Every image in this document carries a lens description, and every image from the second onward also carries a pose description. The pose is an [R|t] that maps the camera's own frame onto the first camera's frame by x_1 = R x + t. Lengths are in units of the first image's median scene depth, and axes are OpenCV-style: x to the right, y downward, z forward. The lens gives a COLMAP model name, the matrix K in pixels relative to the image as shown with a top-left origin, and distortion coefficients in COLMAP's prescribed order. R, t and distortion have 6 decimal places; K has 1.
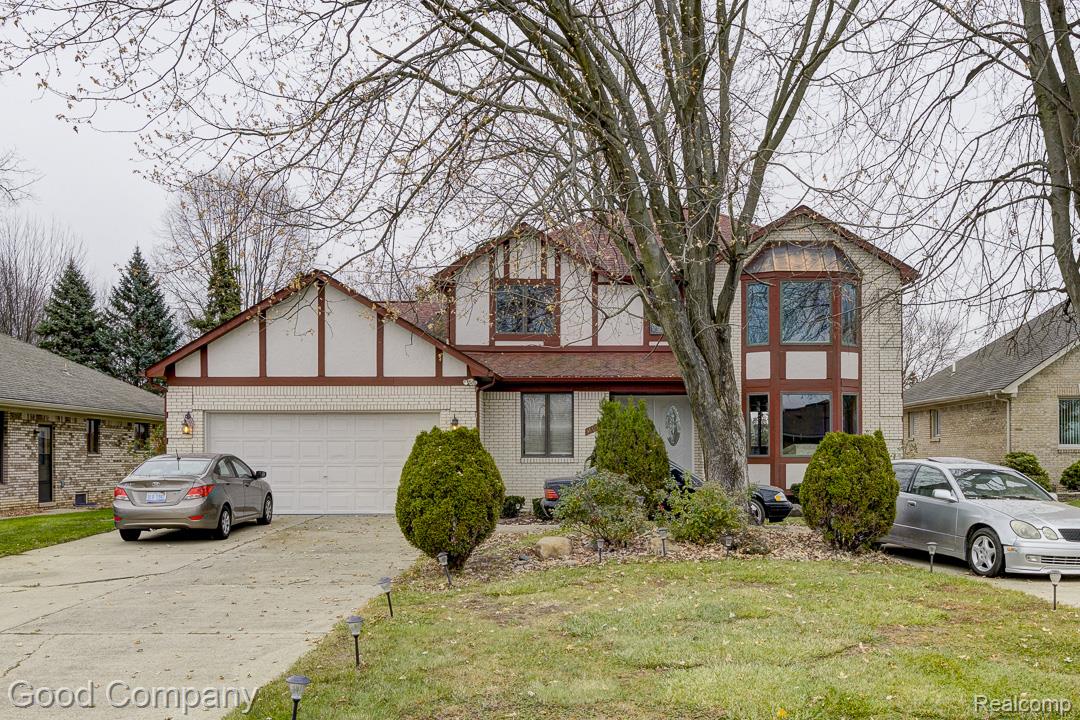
lens RADIAL K [[1044.6, 0, 540.0], [0, 1044.6, 360.0], [0, 0, 1]] dist [-0.007703, -0.007795]
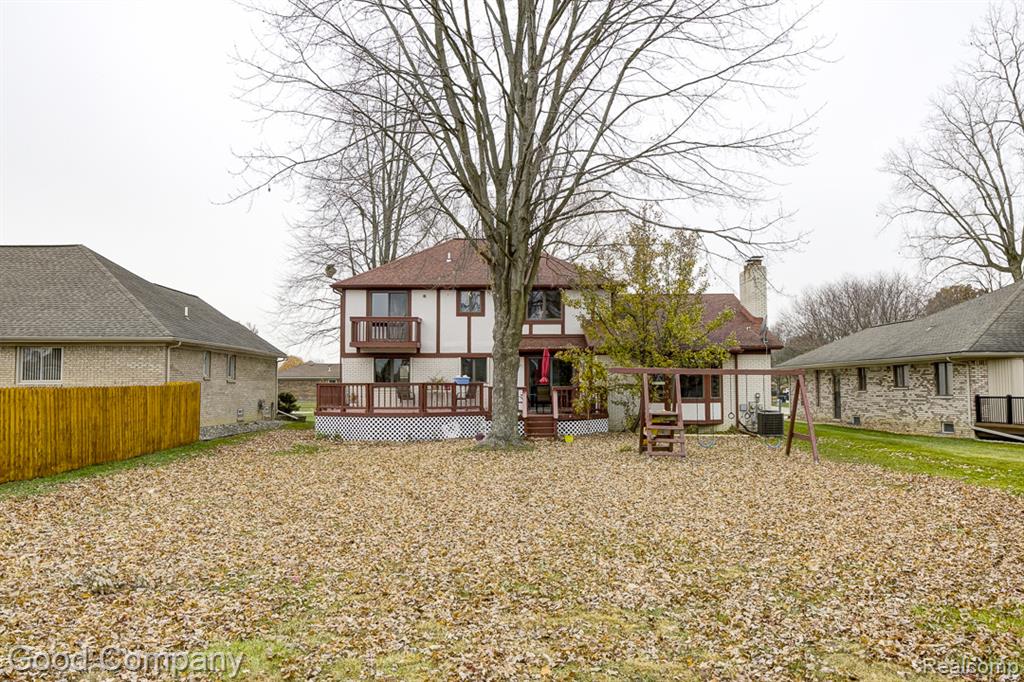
lens RADIAL K [[848.1, 0, 512.0], [0, 848.1, 341.0], [0, 0, 1]] dist [0.007244, -0.001000]
pose [[-0.997117, -0.000911, -0.075878, 0.222139], [0.010523, 0.988607, -0.150153, 0.275175], [0.075150, -0.150518, -0.985747, 3.036447]]
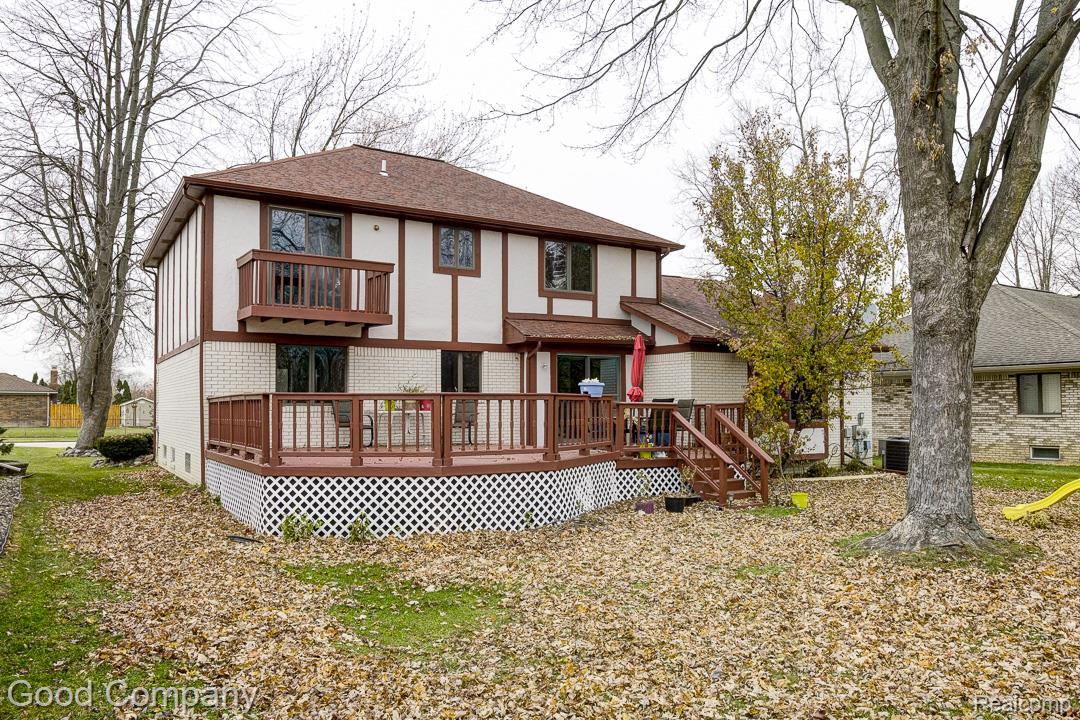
lens RADIAL K [[791.4, 0, 541.4], [0, 791.4, 387.4], [0, 0, 1]] dist [0.003622, 0.000923]
pose [[-0.812132, -0.008695, -0.583409, 0.569069], [0.062560, 0.992827, -0.101883, 0.192883], [0.580110, -0.119241, -0.805763, 2.174552]]
